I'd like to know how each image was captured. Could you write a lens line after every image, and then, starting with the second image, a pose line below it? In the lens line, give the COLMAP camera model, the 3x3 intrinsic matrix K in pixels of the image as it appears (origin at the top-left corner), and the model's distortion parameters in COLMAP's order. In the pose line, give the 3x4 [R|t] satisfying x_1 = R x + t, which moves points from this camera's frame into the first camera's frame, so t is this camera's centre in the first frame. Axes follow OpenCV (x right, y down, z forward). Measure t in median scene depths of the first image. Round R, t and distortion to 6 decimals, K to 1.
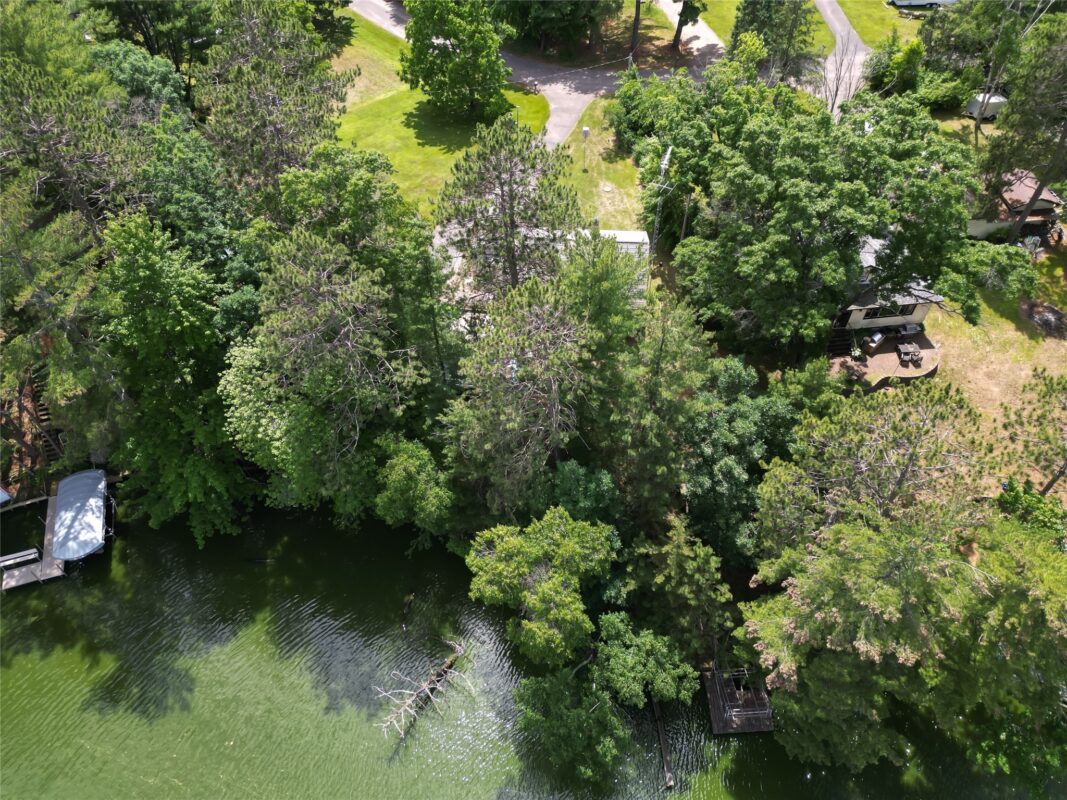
lens RADIAL K [[744.6, 0, 533.6], [0, 744.6, 402.1], [0, 0, 1]] dist [0.086218, -0.084999]
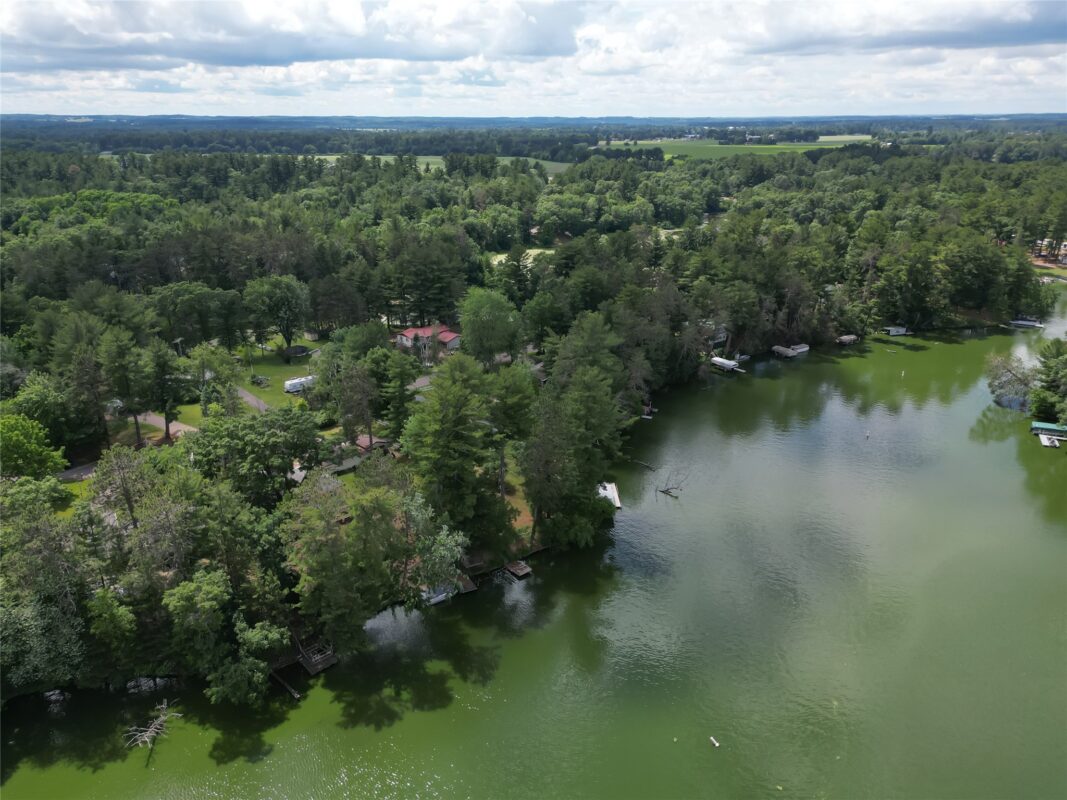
lens RADIAL K [[753.3, 0, 531.7], [0, 753.3, 399.4], [0, 0, 1]] dist [0.088510, -0.089944]
pose [[0.764487, -0.212755, 0.608518, -0.349599], [0.488884, 0.806633, -0.332168, 0.696501], [-0.420180, 0.551433, 0.720673, -0.996906]]
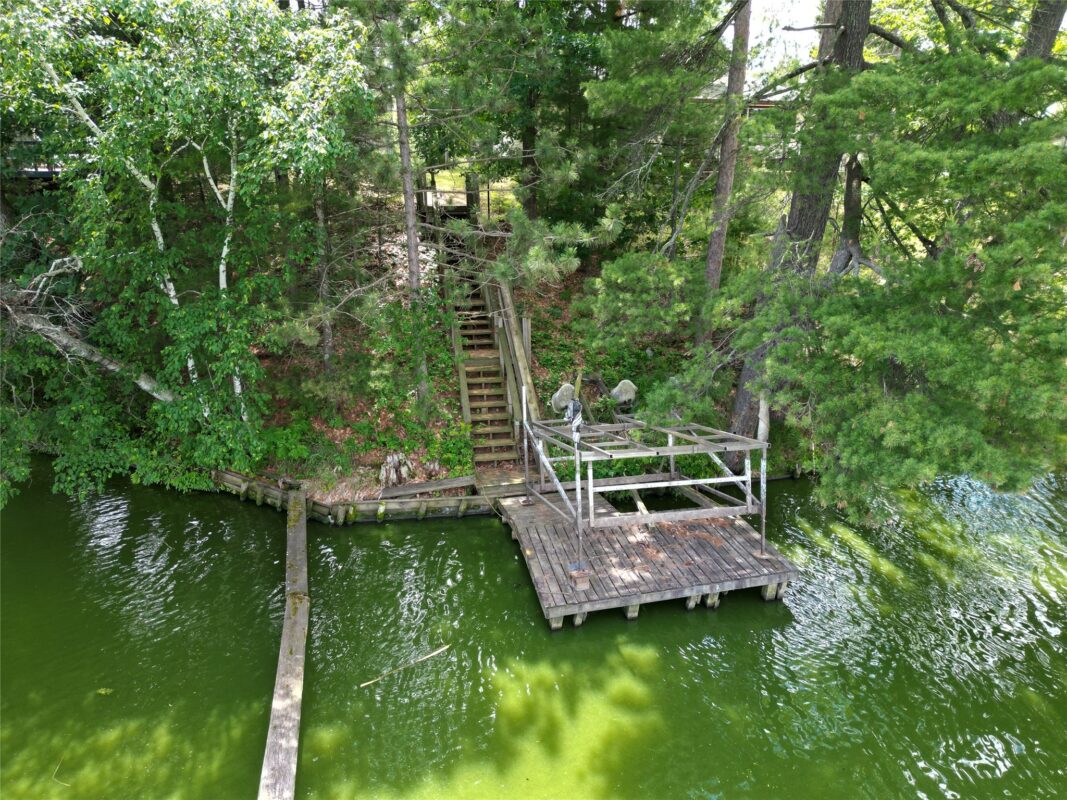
lens RADIAL K [[747.8, 0, 533.5], [0, 747.8, 400.0], [0, 0, 1]] dist [0.090485, -0.097294]
pose [[0.985037, -0.035593, 0.168628, 0.171141], [0.124606, 0.823029, -0.554163, 0.430264], [-0.119062, 0.566884, 0.815149, 0.671197]]
